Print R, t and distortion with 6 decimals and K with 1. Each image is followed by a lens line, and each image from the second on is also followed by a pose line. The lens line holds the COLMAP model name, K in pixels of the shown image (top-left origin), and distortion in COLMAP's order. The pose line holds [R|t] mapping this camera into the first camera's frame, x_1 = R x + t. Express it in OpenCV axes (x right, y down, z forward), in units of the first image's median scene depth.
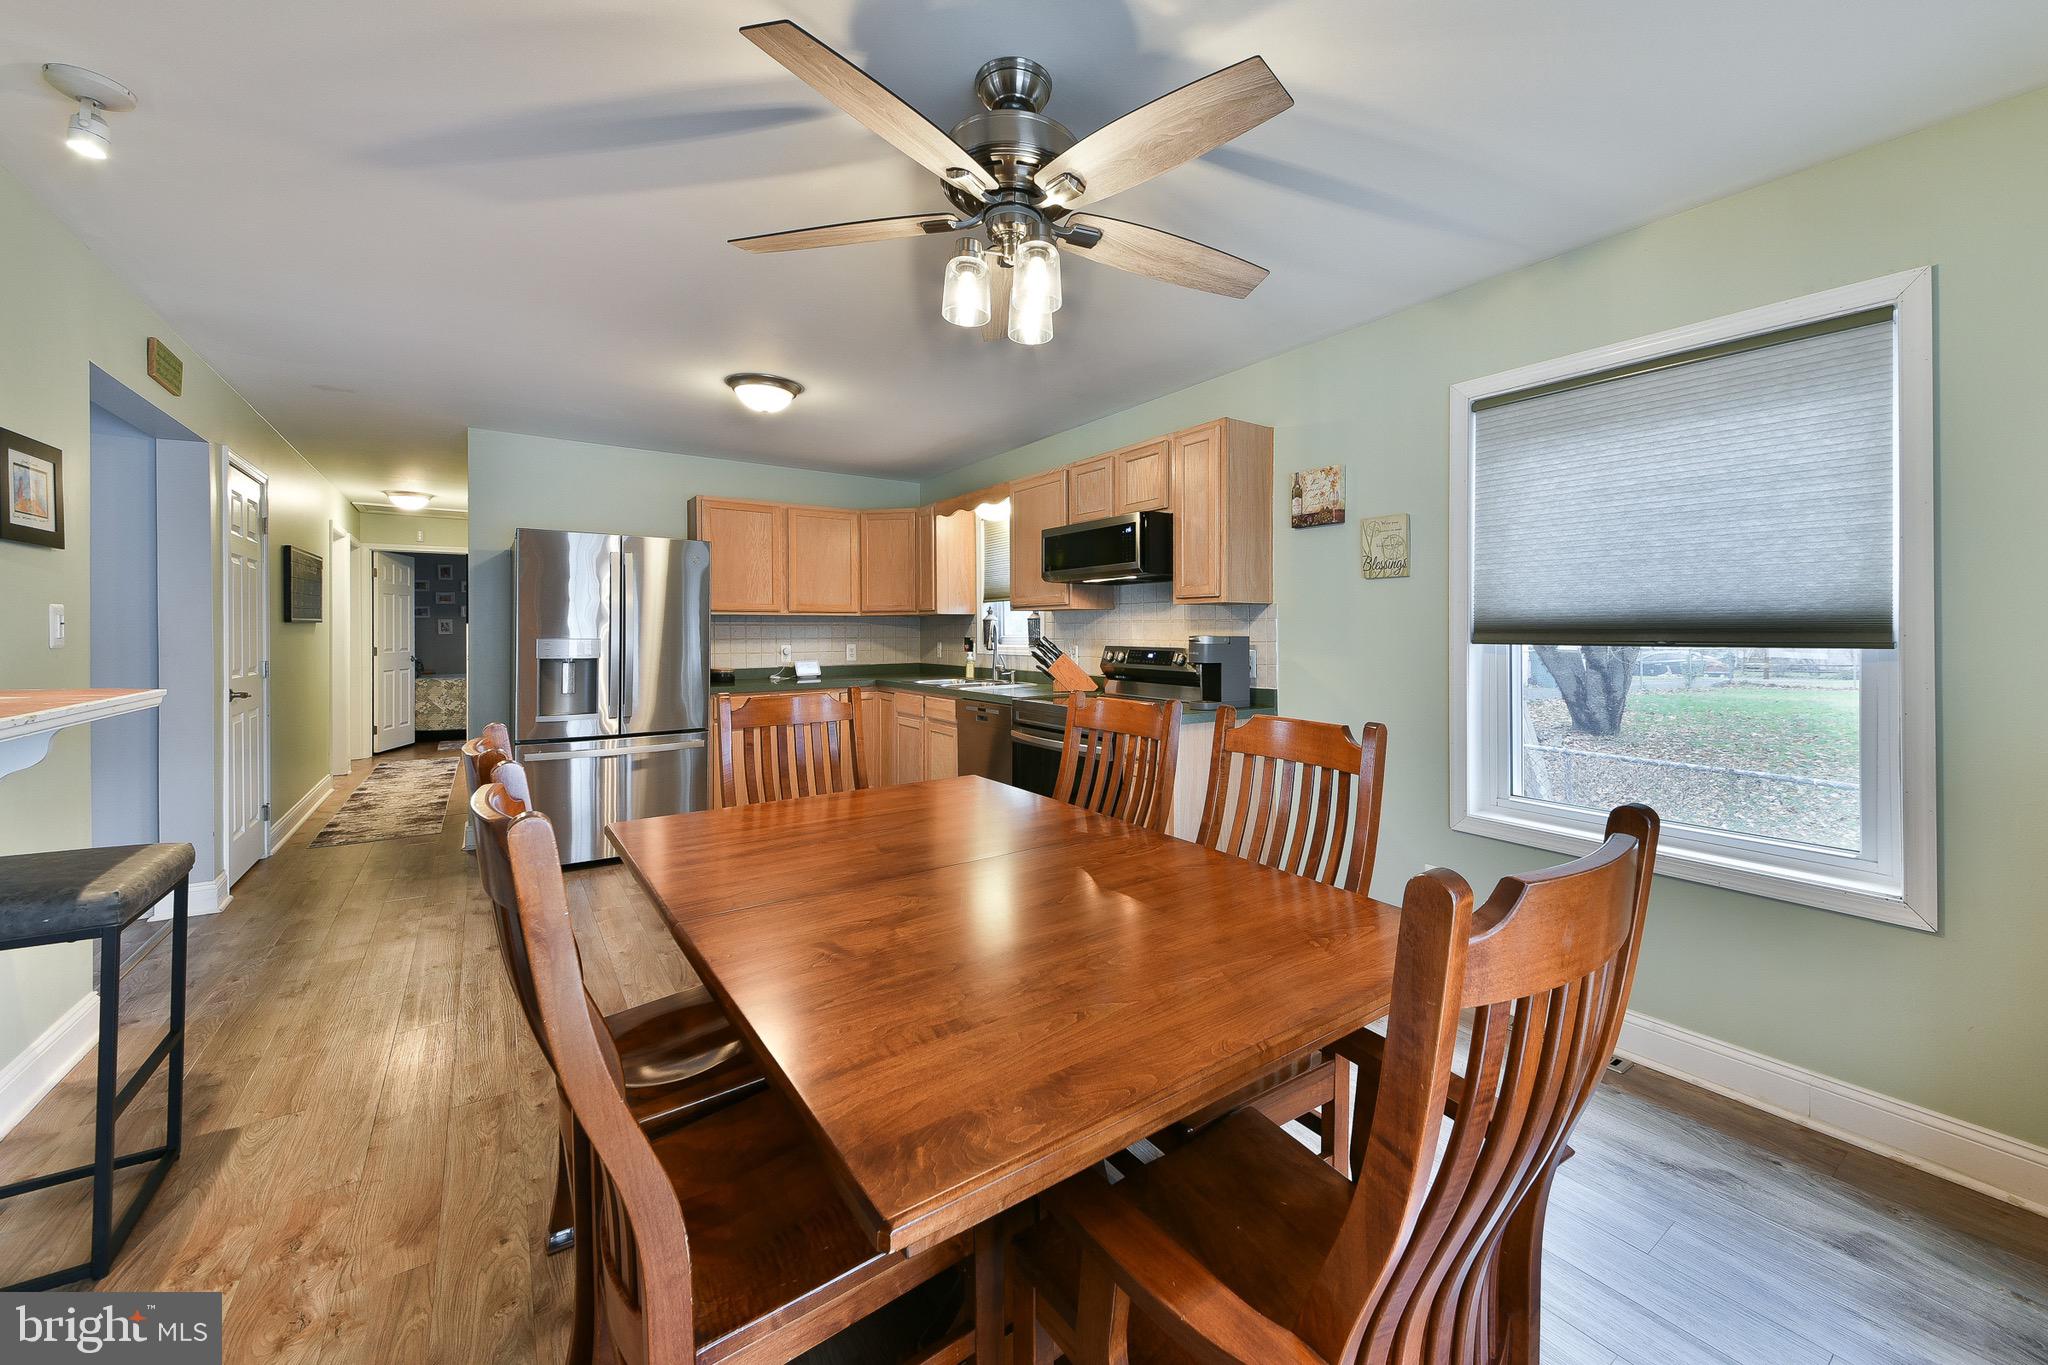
lens RADIAL K [[709.4, 0, 1027.6], [0, 709.4, 647.6], [0, 0, 1]] dist [0.001026, -0.000006]
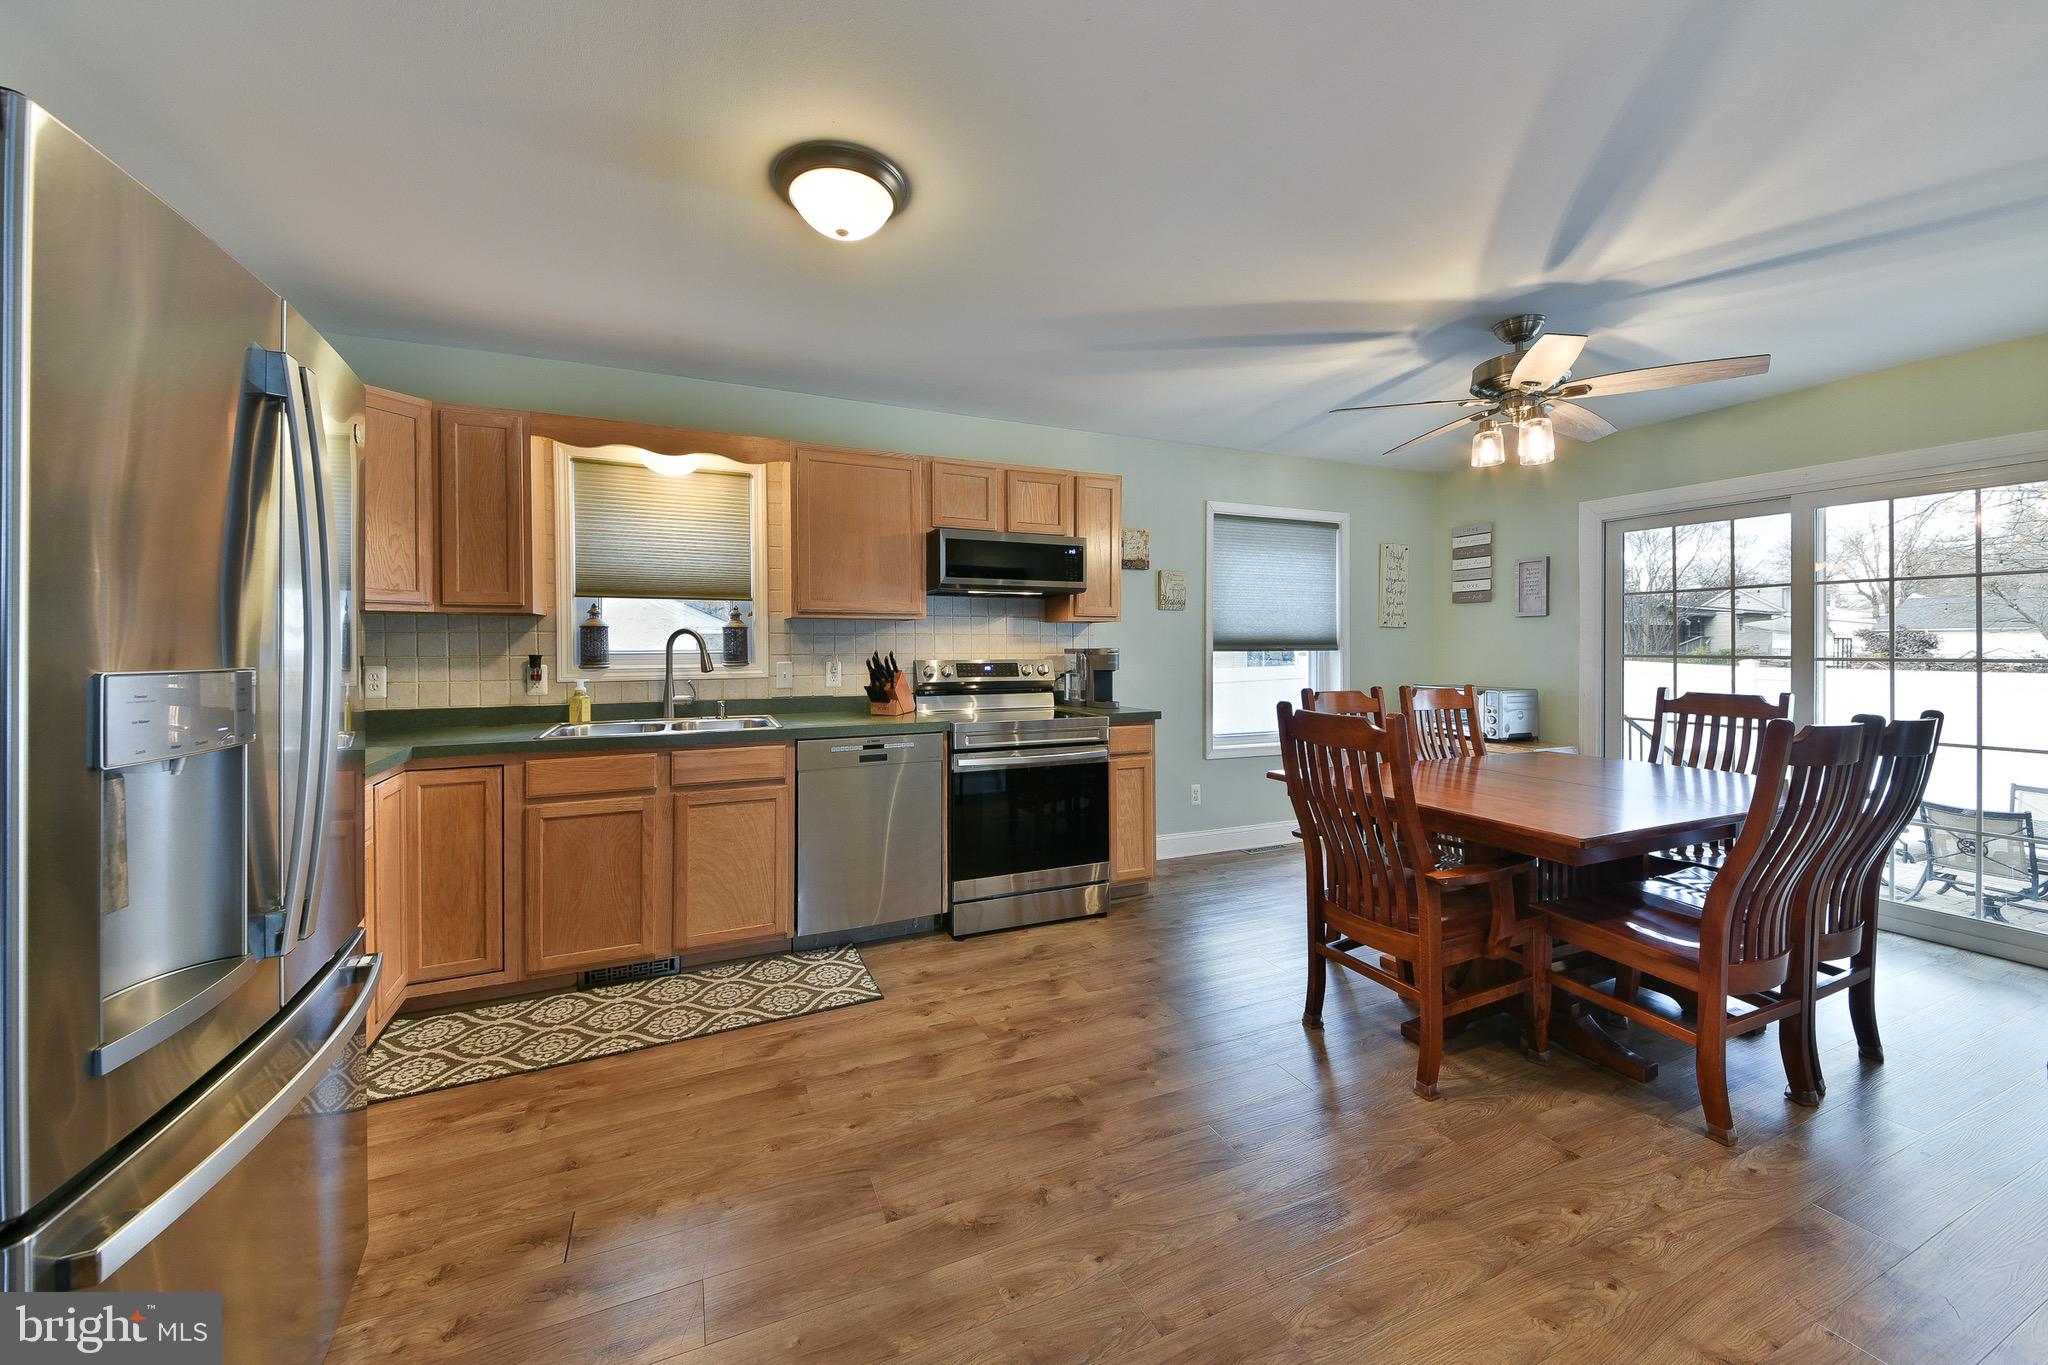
lens RADIAL K [[709.4, 0, 1027.6], [0, 709.4, 647.6], [0, 0, 1]] dist [0.001026, -0.000006]
pose [[0.268896, -0.001225, 0.963168, -1.041850], [0.023663, 0.999706, -0.005334, -0.015191], [-0.962879, 0.024226, 0.268846, 0.867322]]
